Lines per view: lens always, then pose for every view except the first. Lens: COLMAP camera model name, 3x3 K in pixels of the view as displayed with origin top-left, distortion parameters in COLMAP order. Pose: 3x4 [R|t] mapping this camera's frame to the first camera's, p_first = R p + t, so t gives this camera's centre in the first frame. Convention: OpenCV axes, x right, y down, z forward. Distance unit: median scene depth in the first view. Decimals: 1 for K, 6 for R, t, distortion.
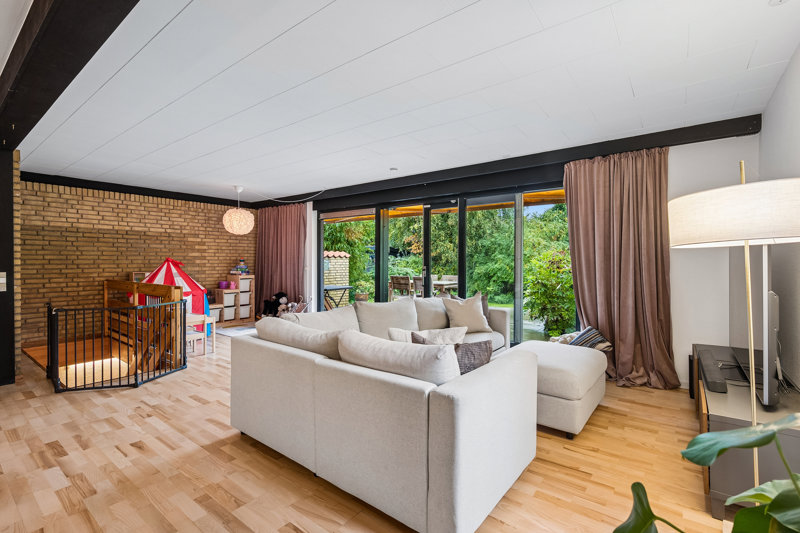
lens RADIAL K [[363.9, 0, 401.6], [0, 363.9, 262.9], [0, 0, 1]] dist [-0.000662, -0.000150]
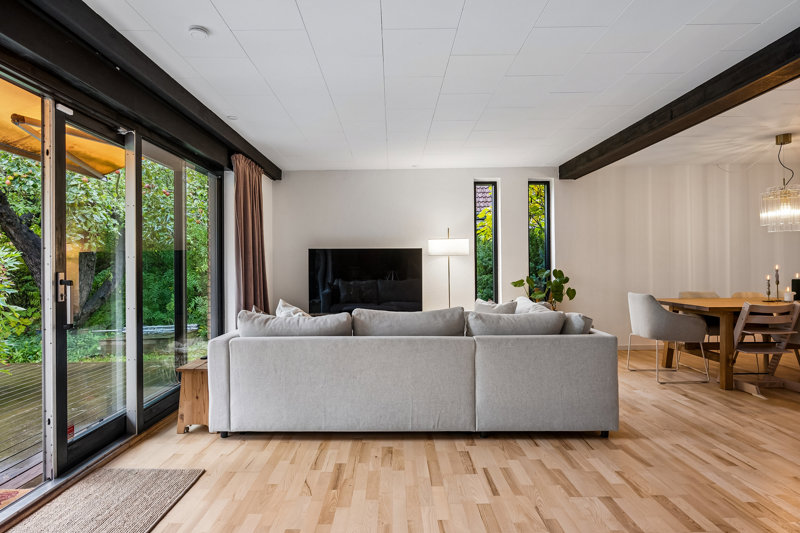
lens RADIAL K [[444.1, 0, 388.3], [0, 444.1, 264.2], [0, 0, 1]] dist [-0.001402, -0.001391]
pose [[-0.592920, 0.007189, 0.805230, -0.577556], [0.012182, 0.999926, 0.000043, 0.006061], [-0.805170, 0.009835, -0.592963, 1.194350]]
